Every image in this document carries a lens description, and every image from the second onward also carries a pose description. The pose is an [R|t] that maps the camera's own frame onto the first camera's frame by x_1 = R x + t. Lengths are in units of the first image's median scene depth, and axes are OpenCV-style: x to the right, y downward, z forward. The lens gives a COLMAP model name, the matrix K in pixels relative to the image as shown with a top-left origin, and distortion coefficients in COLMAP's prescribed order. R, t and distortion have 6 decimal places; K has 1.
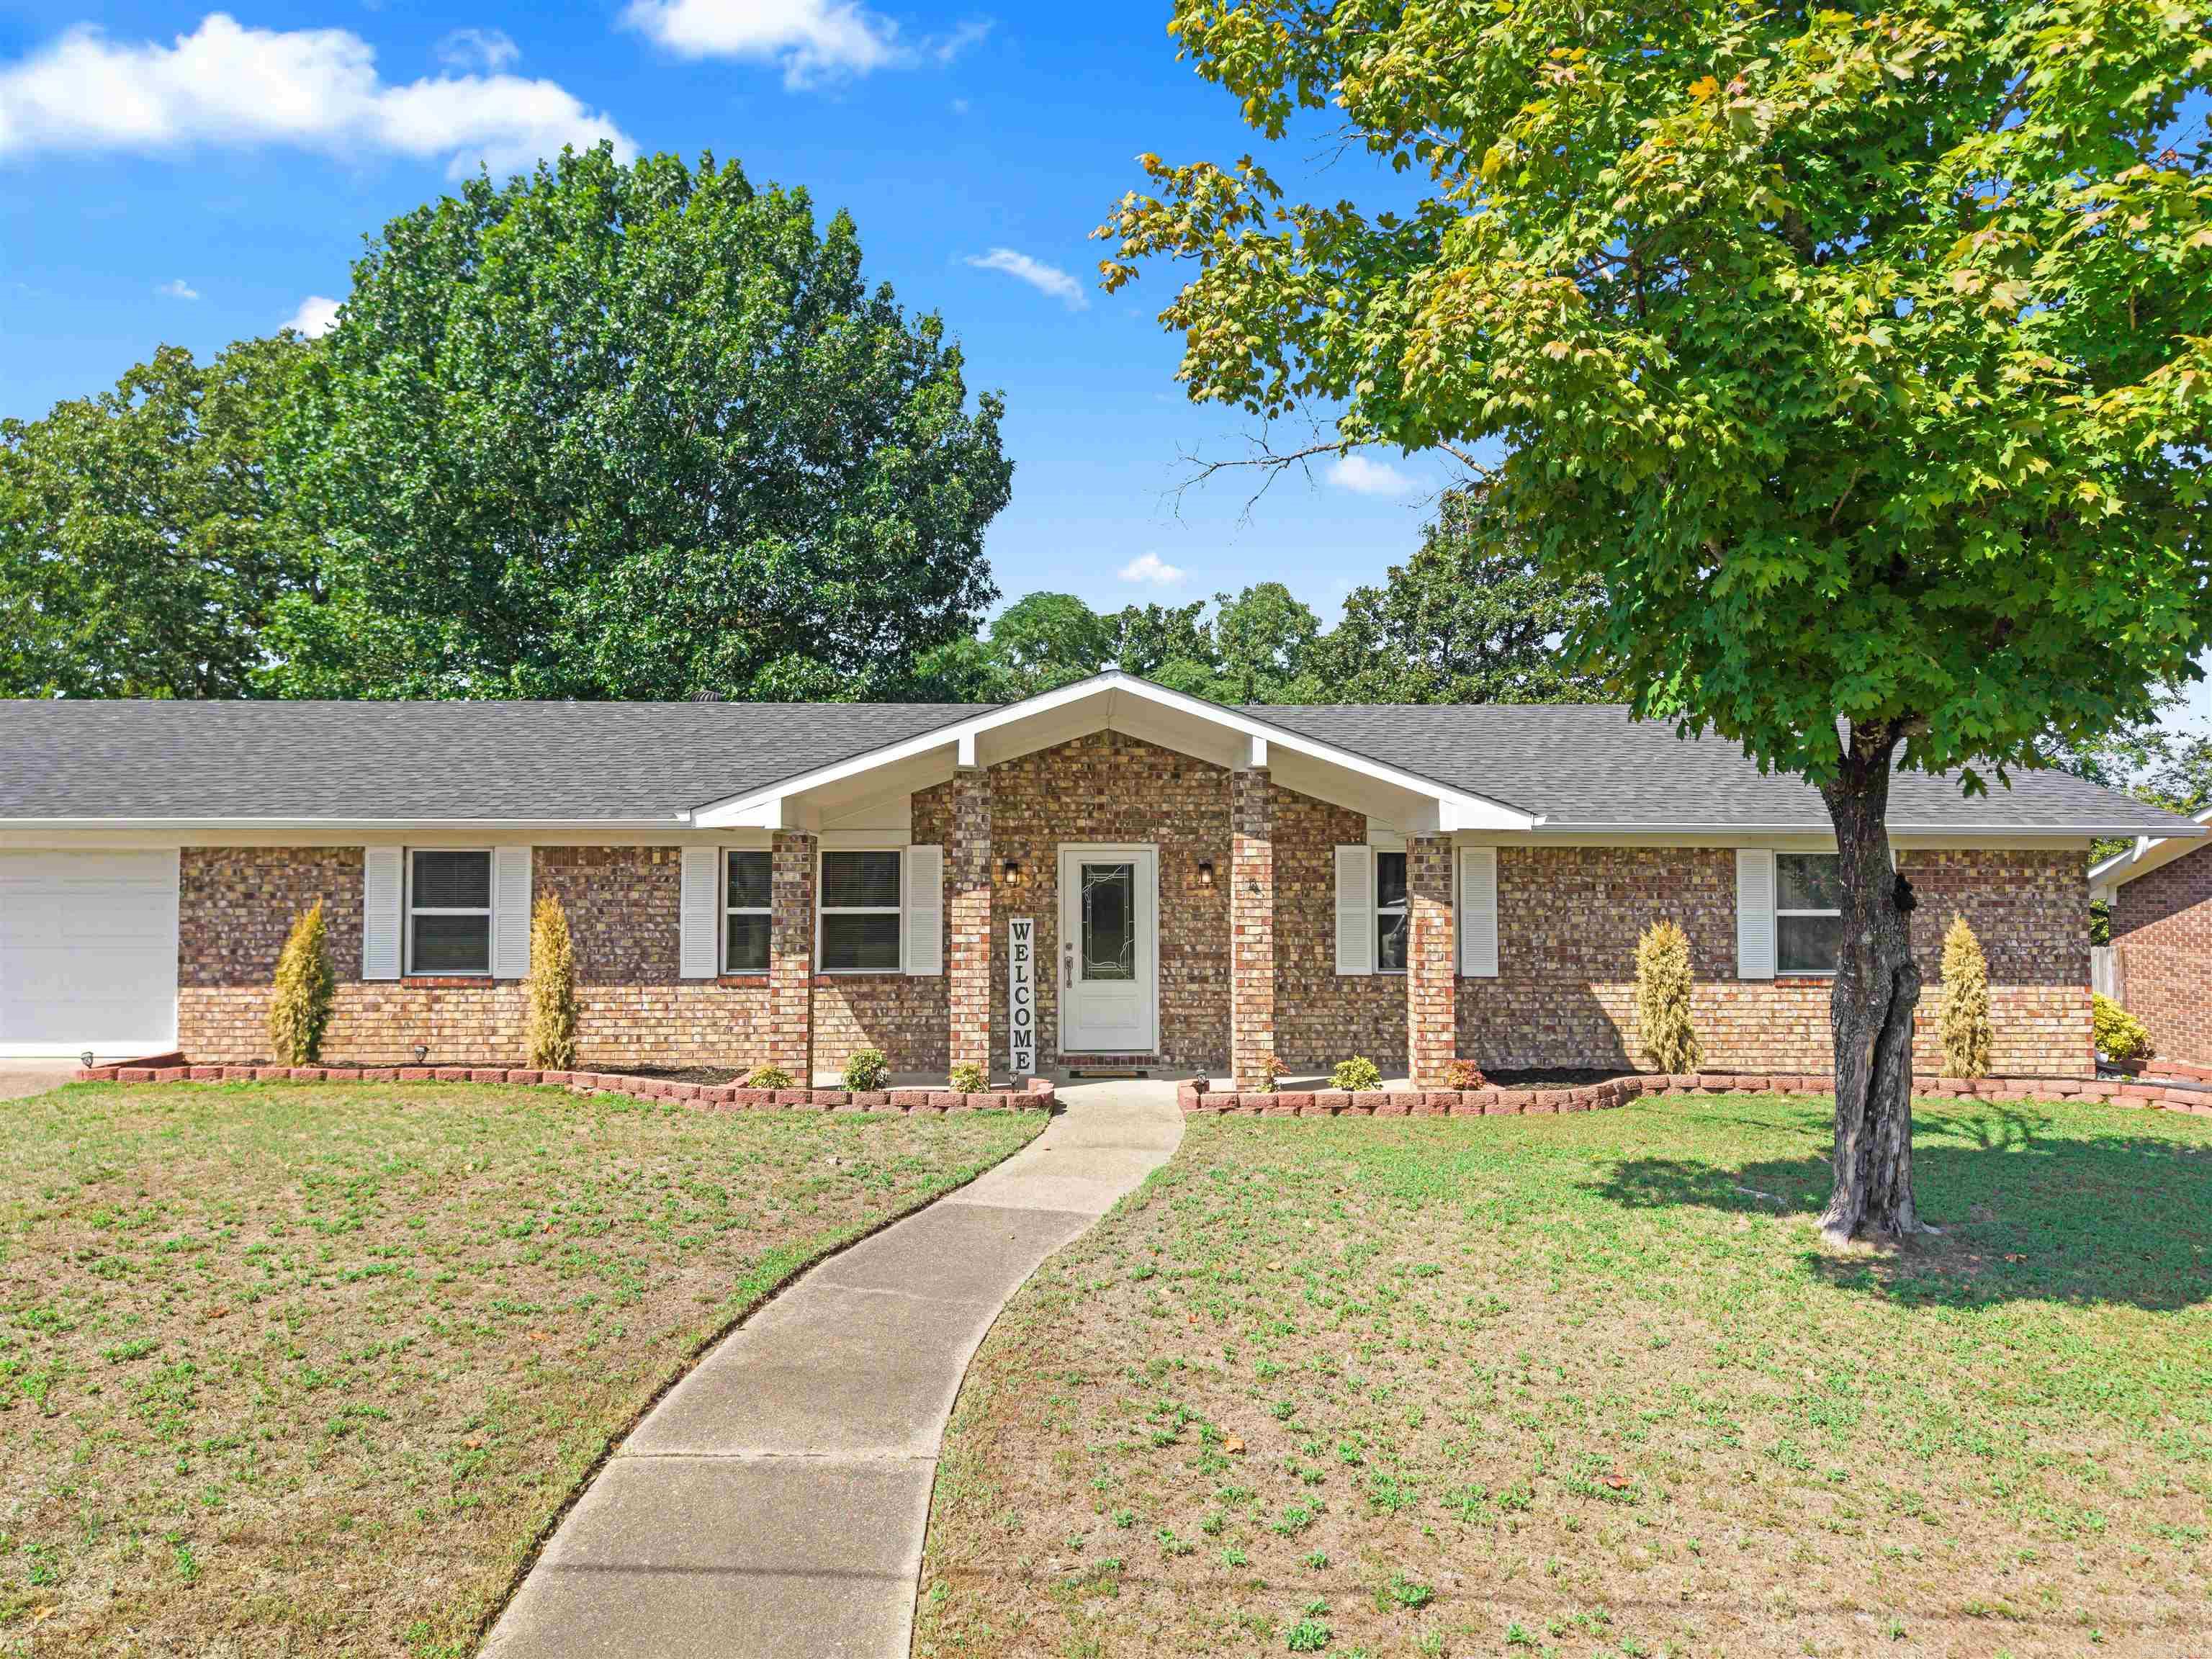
lens RADIAL K [[1485.2, 0, 1098.3], [0, 1485.2, 841.6], [0, 0, 1]] dist [0.026895, -0.033738]
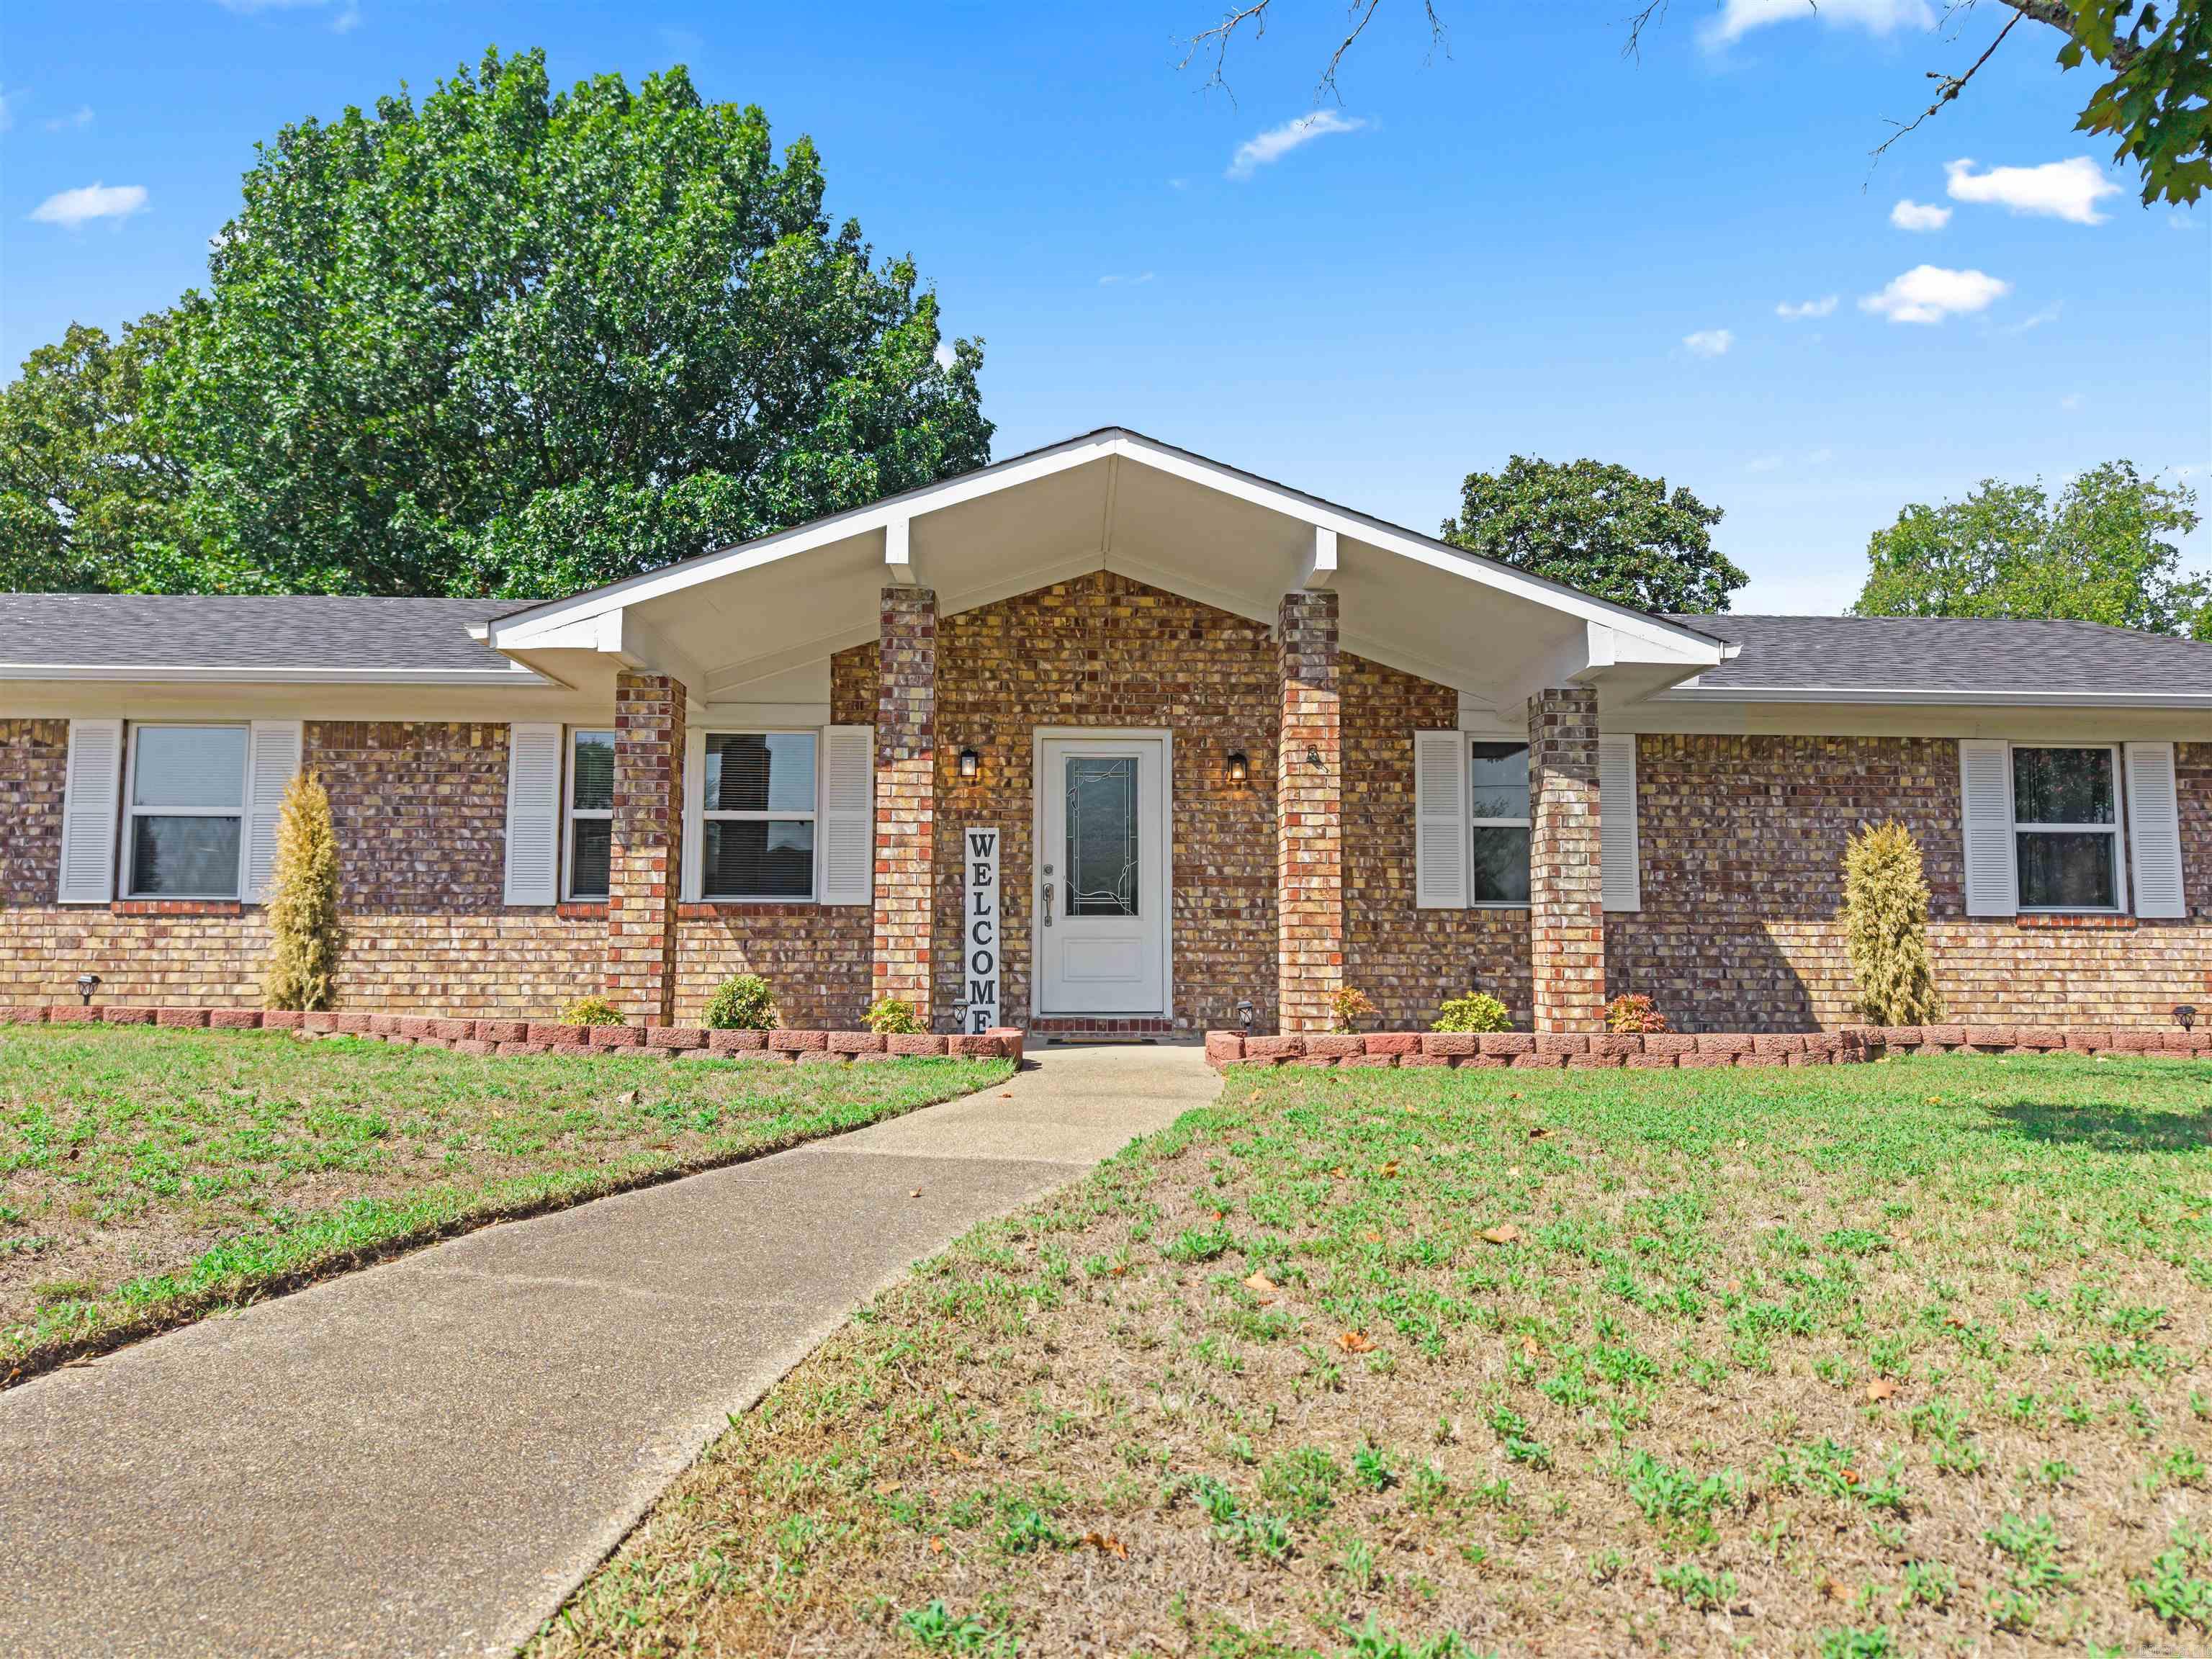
lens RADIAL K [[1485.2, 0, 1100.3], [0, 1485.2, 841.0], [0, 0, 1]] dist [0.026895, -0.033738]
pose [[0.999931, 0.005608, 0.010343, -0.001838], [-0.005067, 0.998654, -0.051617, 0.096027], [-0.010619, 0.051561, 0.998613, 0.278025]]
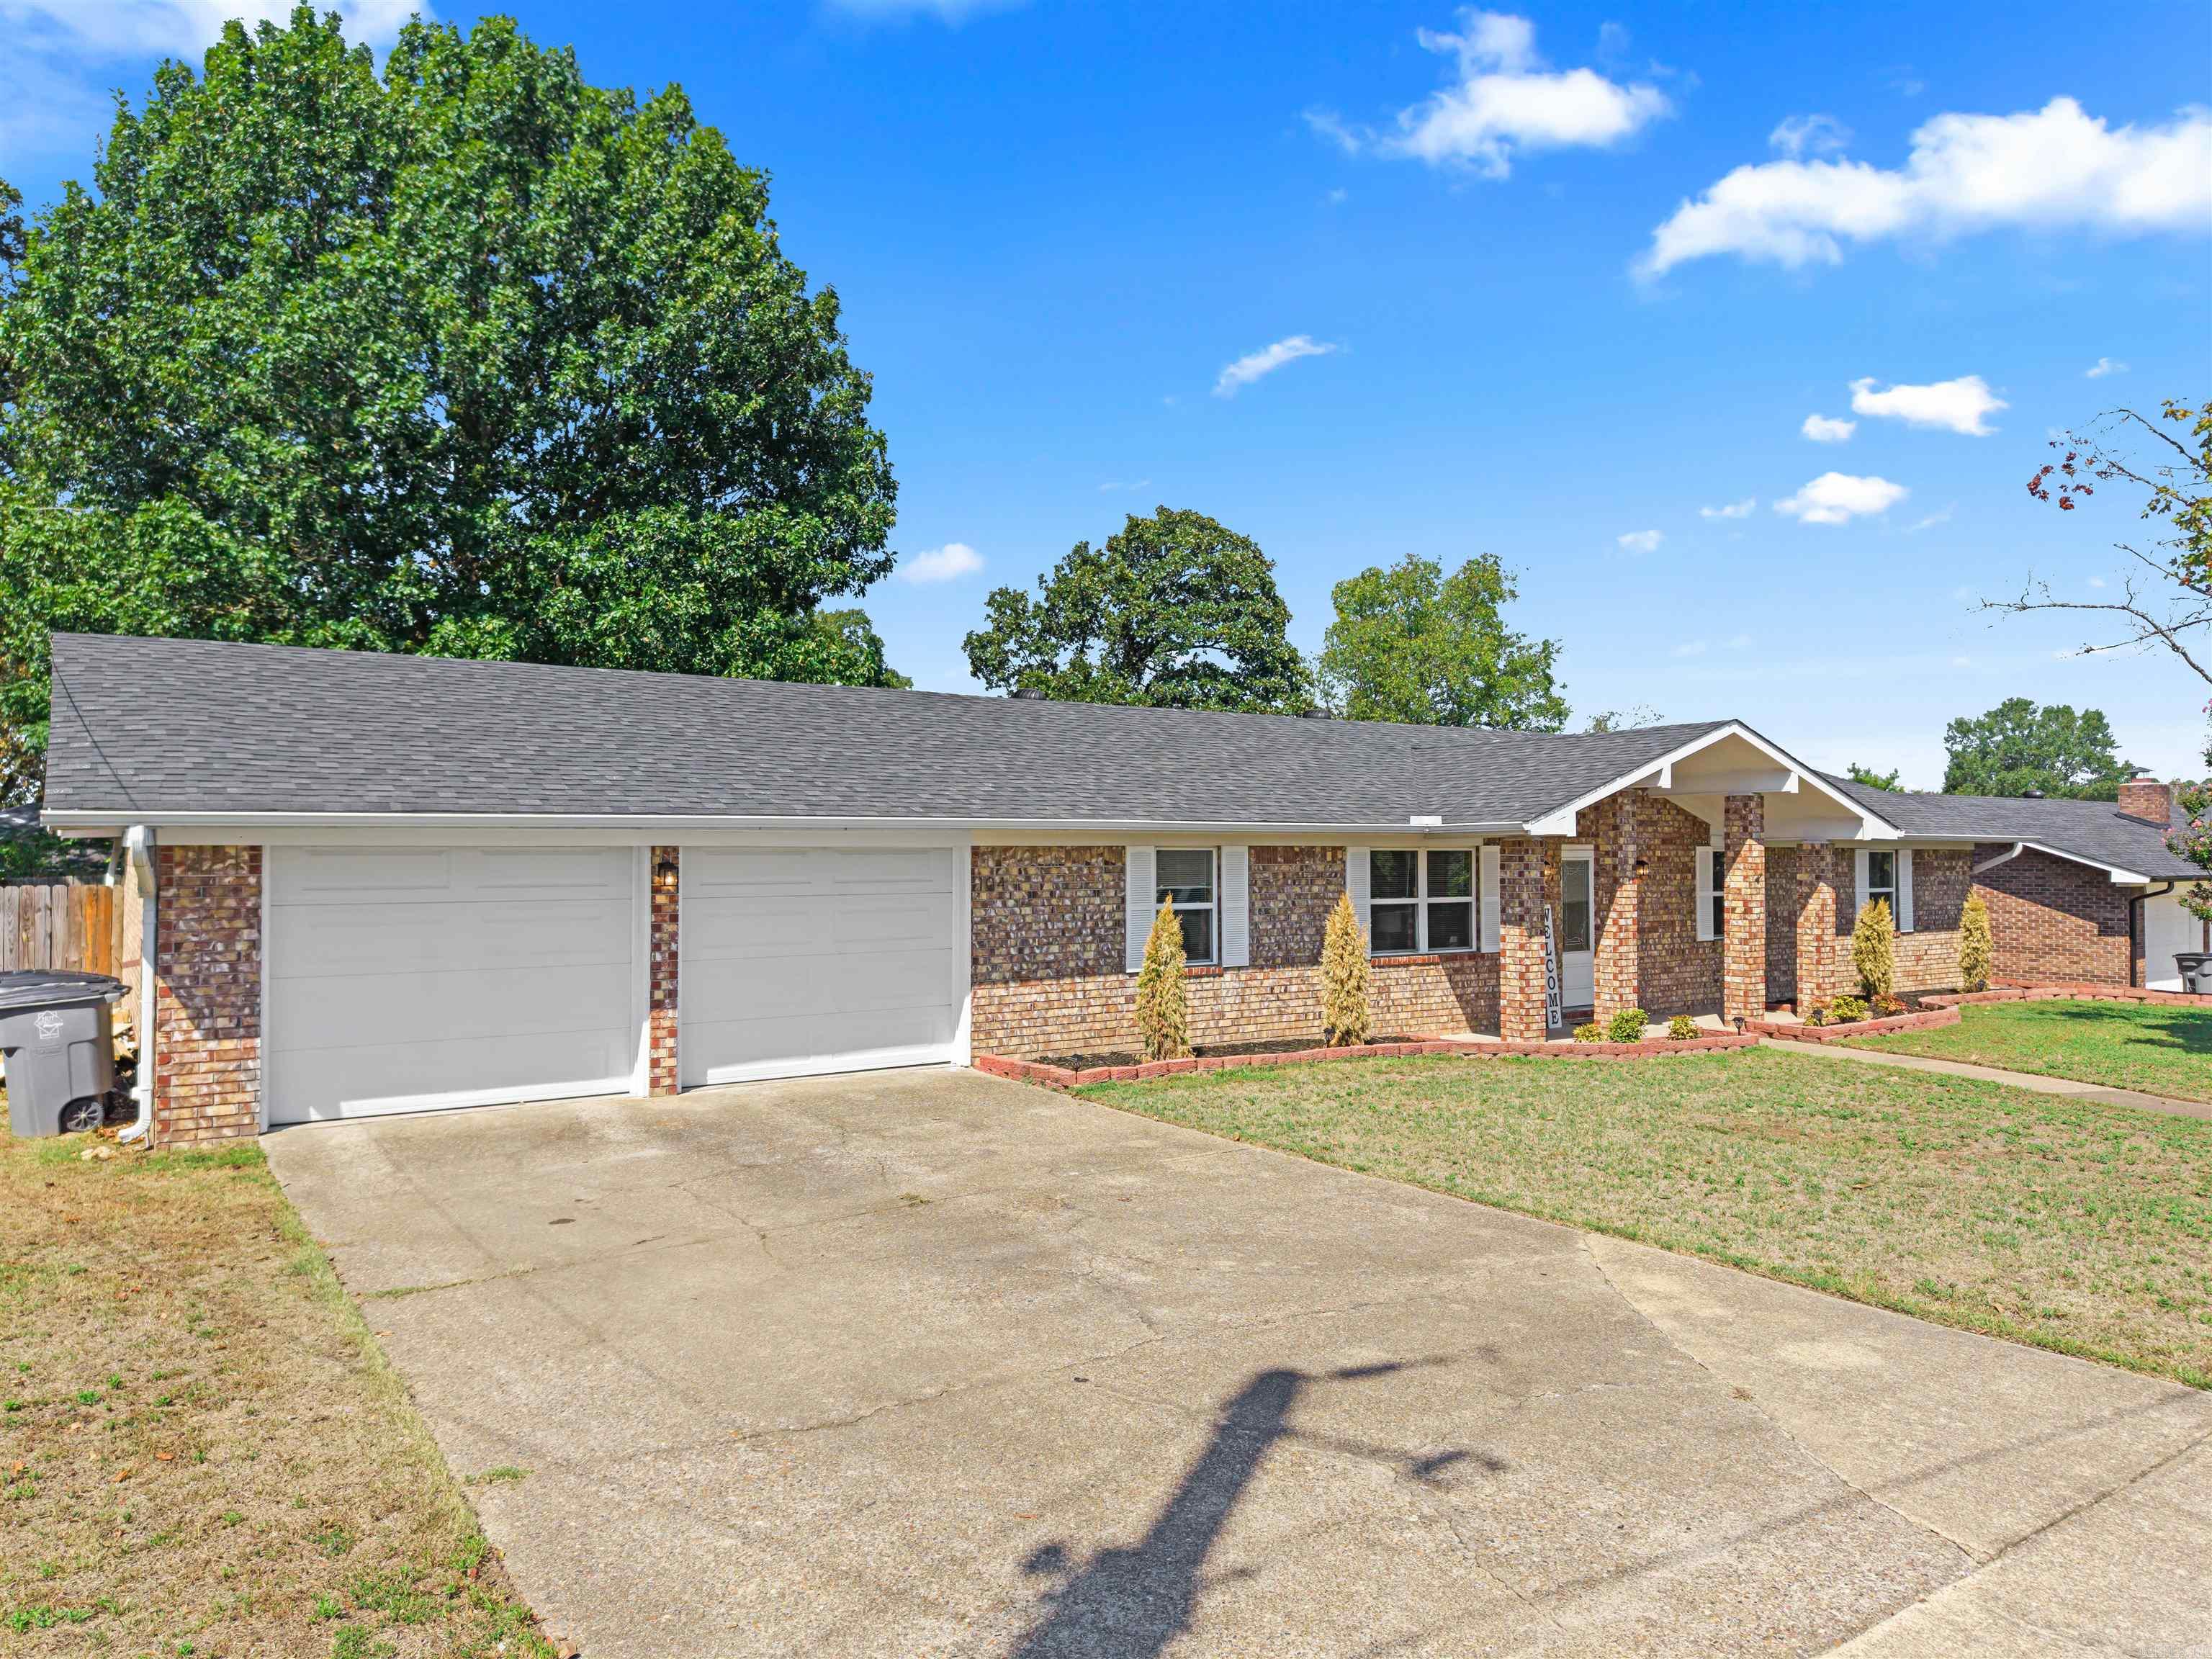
lens RADIAL K [[1485.2, 0, 1058.0], [0, 1485.2, 836.6], [0, 0, 1]] dist [0.026895, -0.033738]
pose [[0.850968, 0.005755, 0.525187, -1.071773], [-0.016946, 0.999720, 0.016503, -0.019357], [-0.524945, -0.022944, 0.850827, 0.141172]]
